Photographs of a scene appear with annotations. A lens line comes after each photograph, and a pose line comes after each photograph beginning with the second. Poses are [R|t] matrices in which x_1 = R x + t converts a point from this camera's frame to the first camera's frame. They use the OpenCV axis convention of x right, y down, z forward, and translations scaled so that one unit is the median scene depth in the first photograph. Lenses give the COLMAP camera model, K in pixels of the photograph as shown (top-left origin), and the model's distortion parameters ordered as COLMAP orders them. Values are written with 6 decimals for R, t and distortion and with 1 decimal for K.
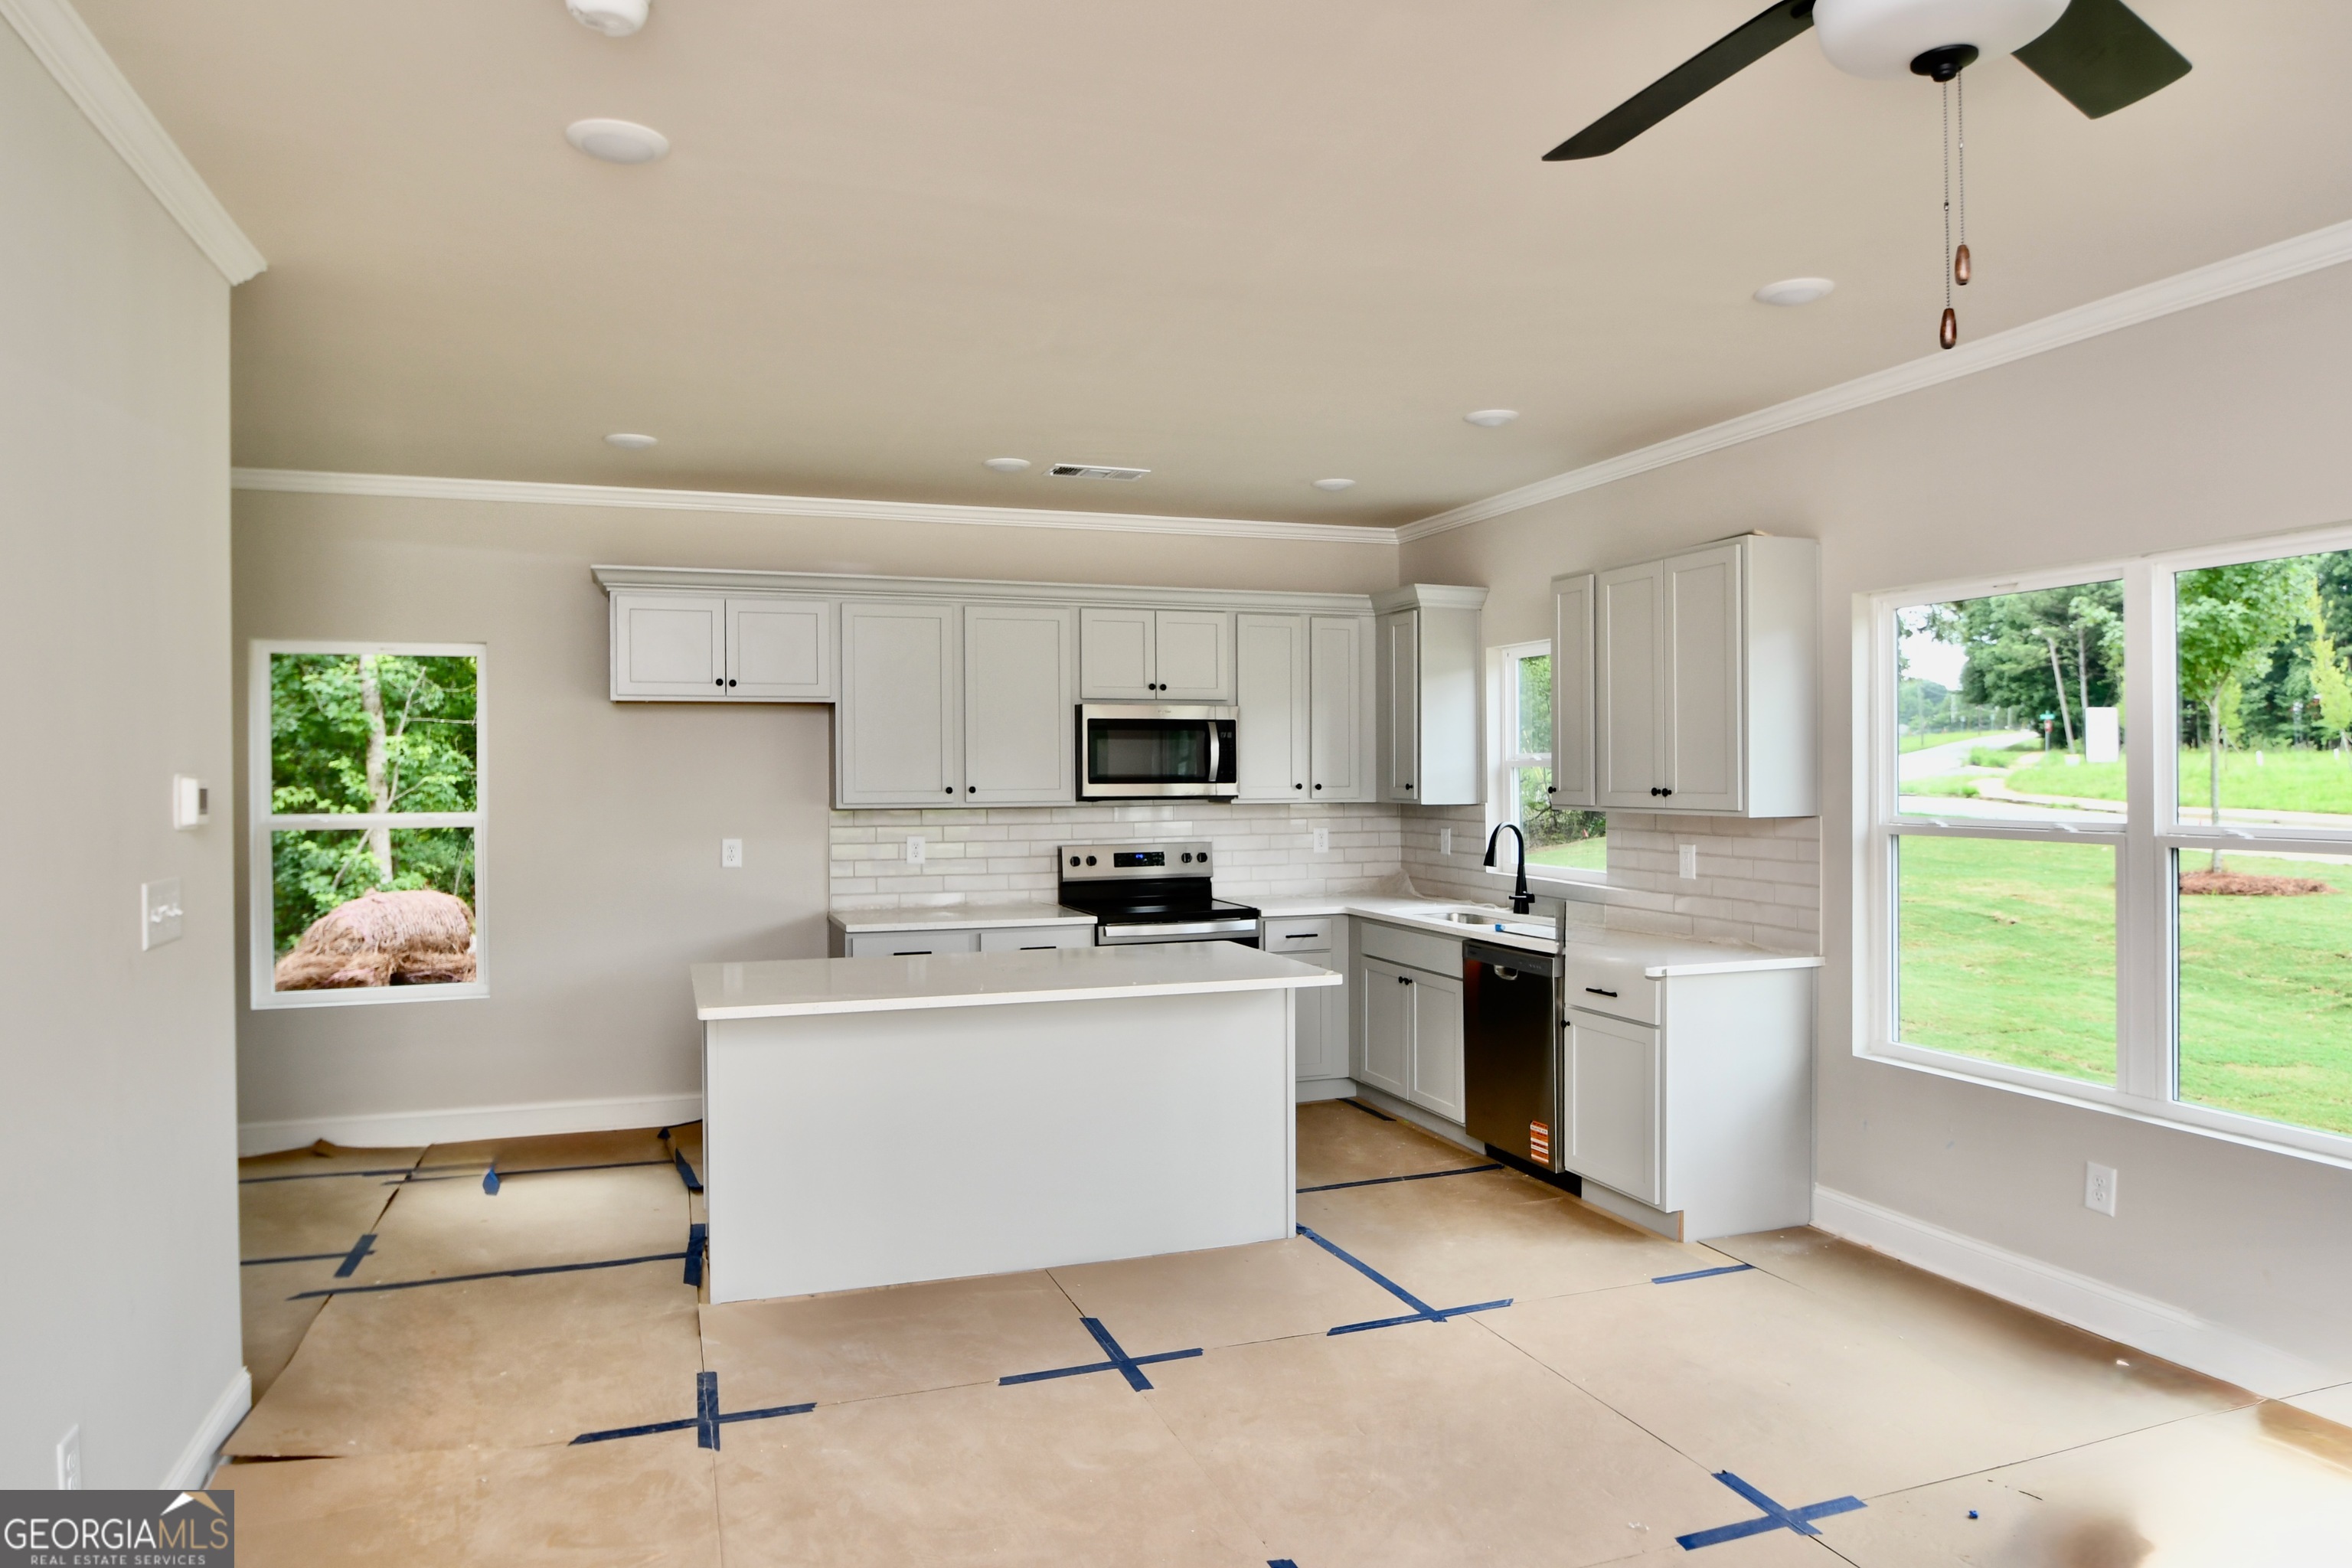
lens RADIAL K [[1445.3, 0, 1176.0], [0, 1445.3, 784.0], [0, 0, 1]] dist [0.001075, 0.000508]
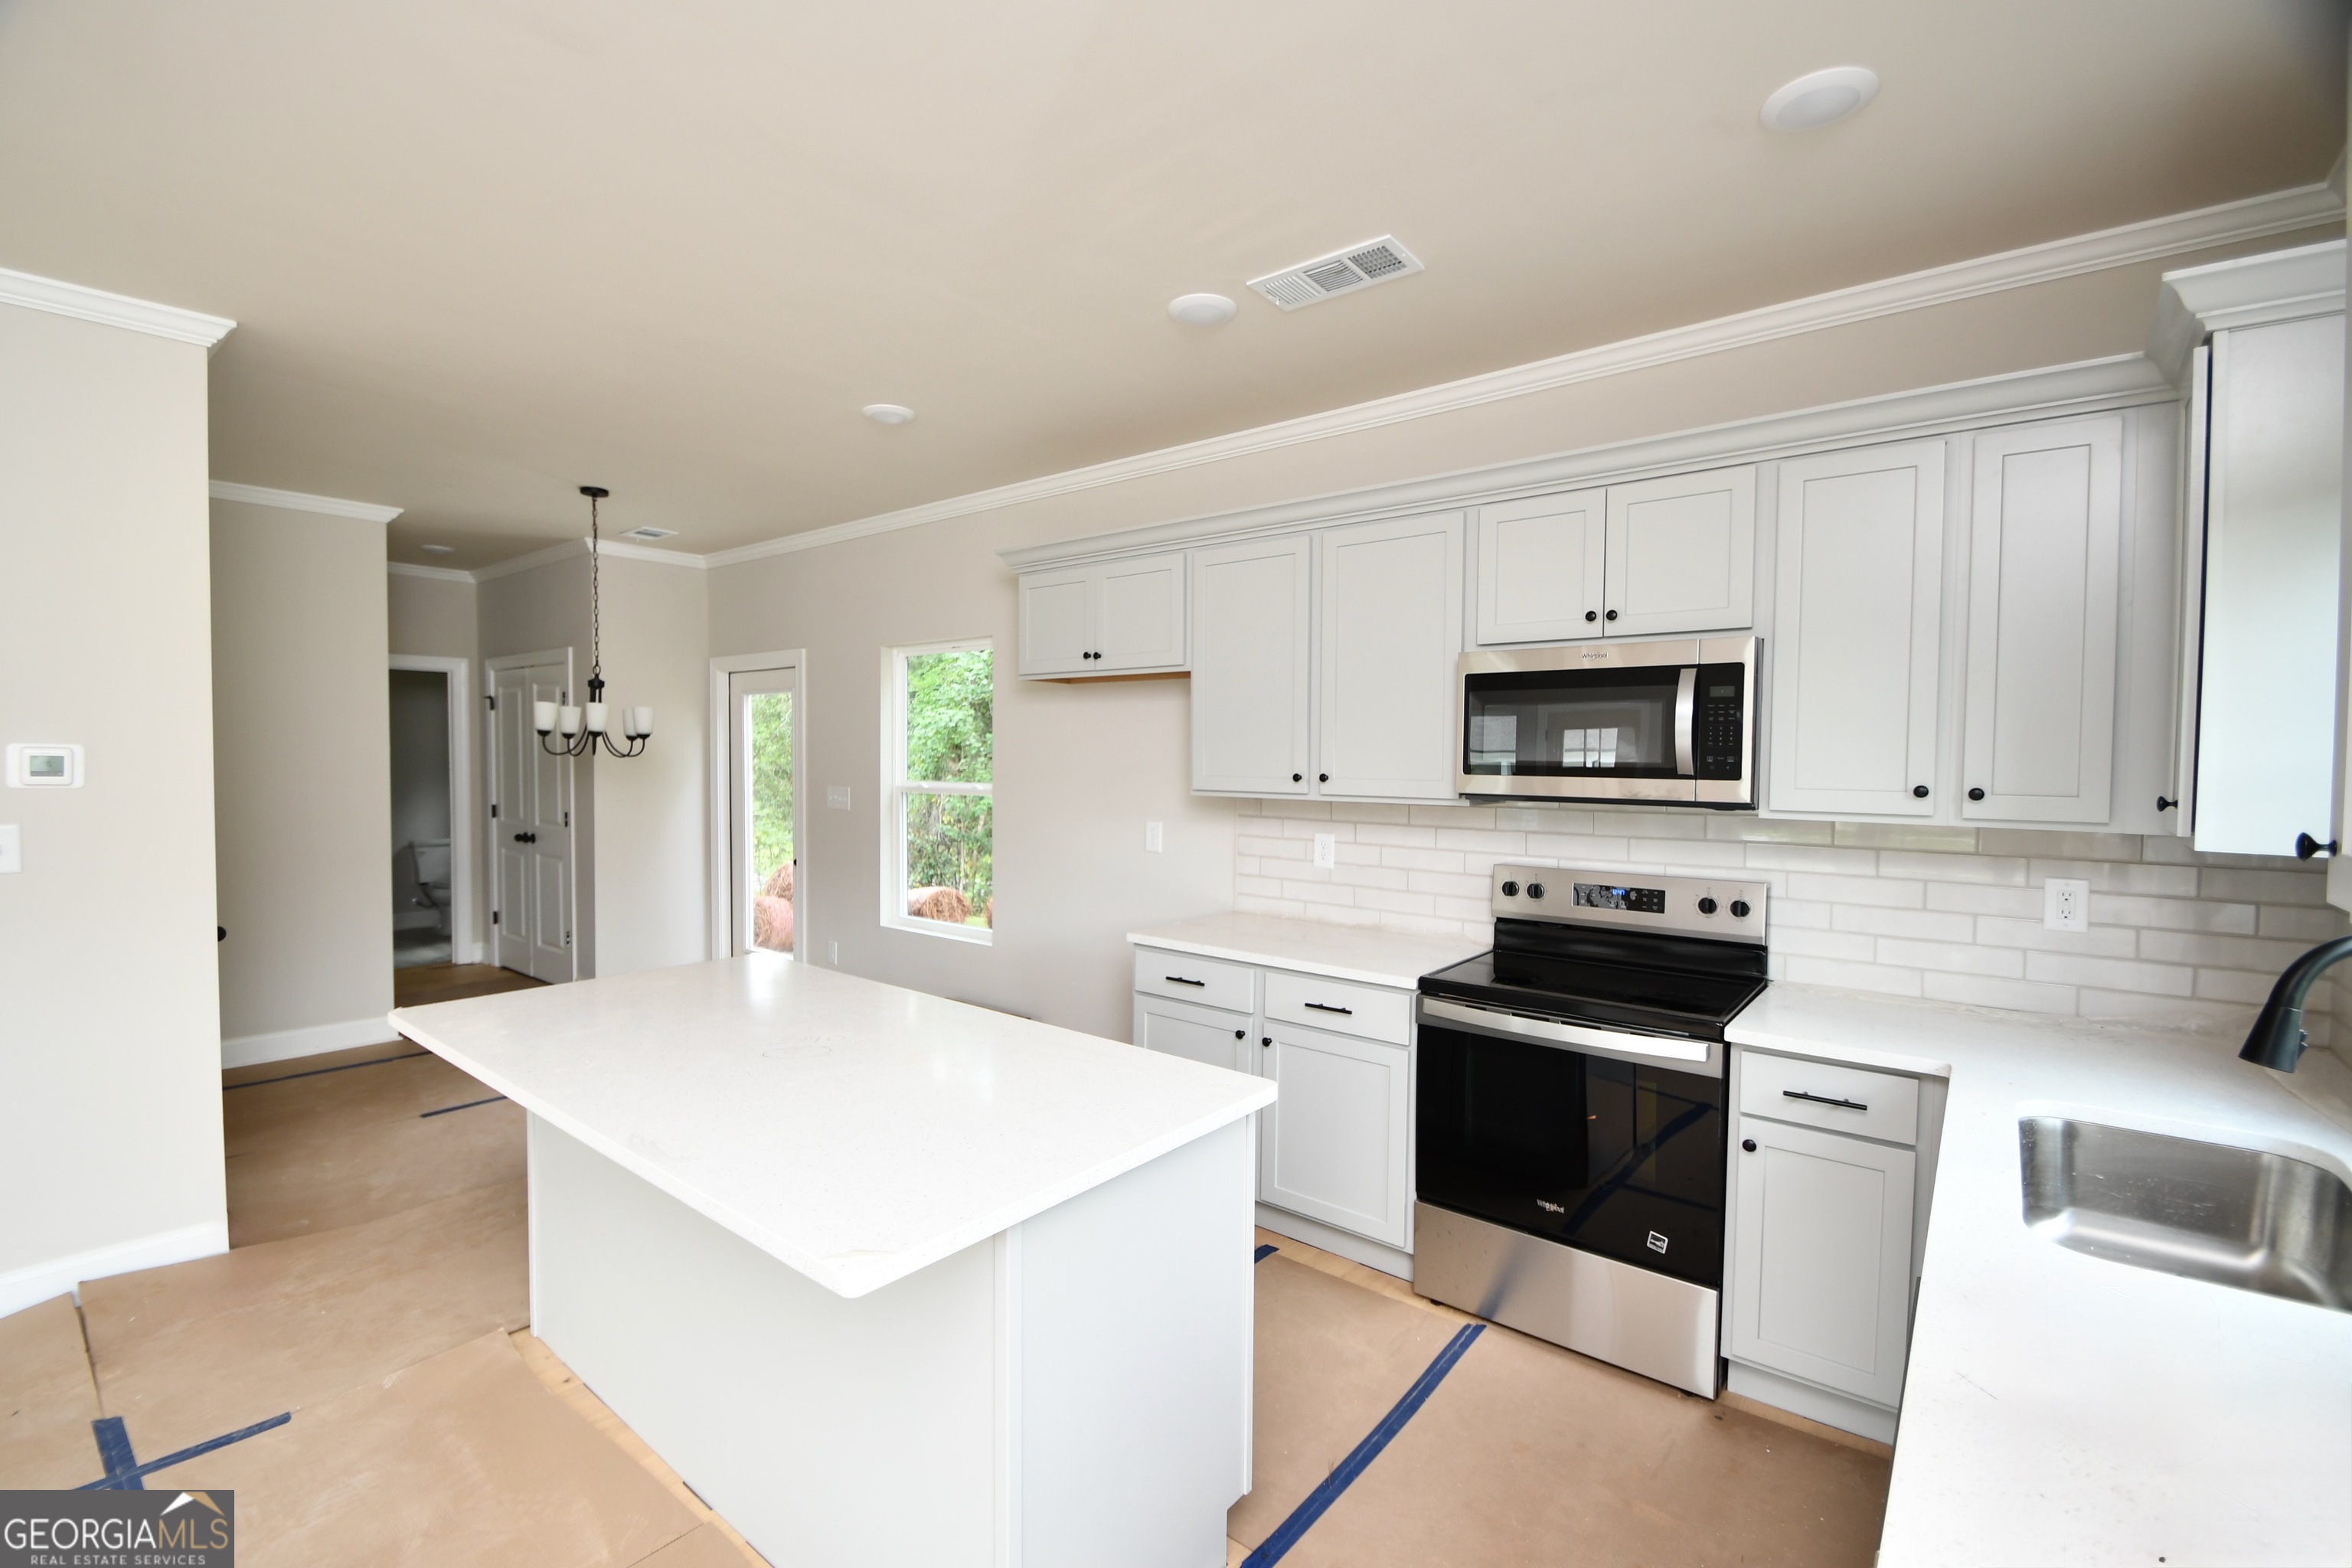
lens RADIAL K [[1039.7, 0, 1176.0], [0, 1039.7, 784.0], [0, 0, 1]] dist [0.011814, -0.016395]
pose [[0.512615, 0.035908, -0.857867, 0.269354], [-0.017874, 0.999355, 0.031149, -0.007804], [0.858433, -0.000634, 0.512926, 0.627567]]
